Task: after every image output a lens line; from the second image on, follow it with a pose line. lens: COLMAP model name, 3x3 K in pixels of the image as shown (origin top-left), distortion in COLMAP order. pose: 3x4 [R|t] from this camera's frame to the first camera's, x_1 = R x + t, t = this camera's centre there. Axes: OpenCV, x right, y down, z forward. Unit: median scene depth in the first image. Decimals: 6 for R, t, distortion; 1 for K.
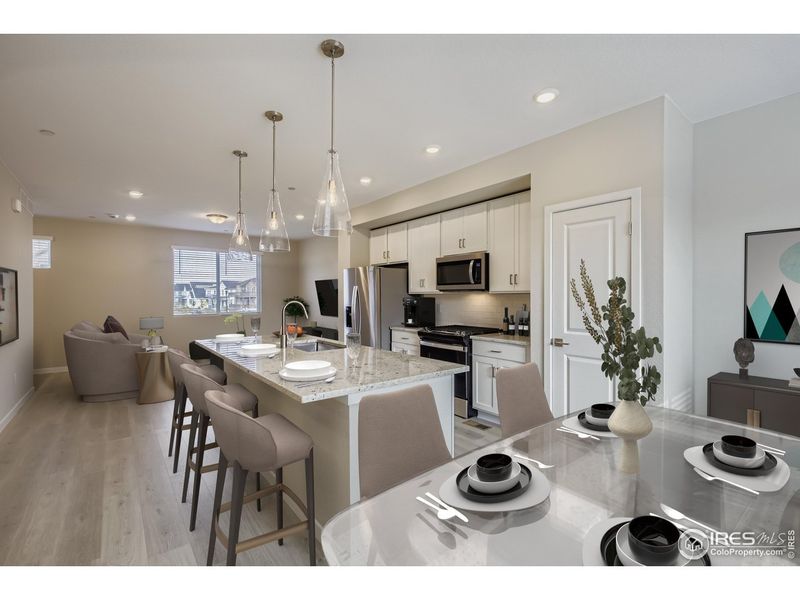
lens RADIAL K [[361.6, 0, 400.0], [0, 361.6, 300.0], [0, 0, 1]] dist [0.000812, 0.000268]
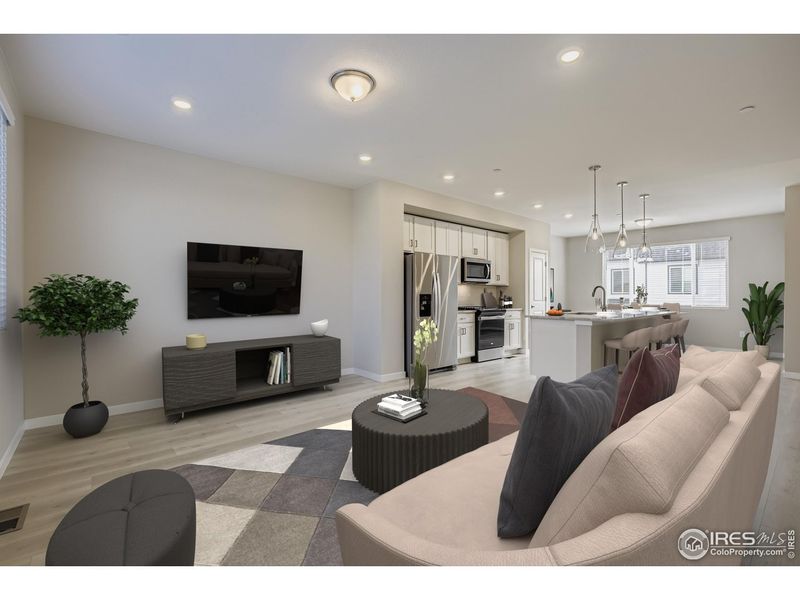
lens RADIAL K [[361.6, 0, 400.0], [0, 361.6, 300.0], [0, 0, 1]] dist [0.000812, 0.000268]
pose [[-0.029597, 0.000187, 0.999562, -1.364824], [0.014107, 0.999900, 0.000230, 0.044021], [-0.999462, 0.014108, -0.029597, 1.386288]]
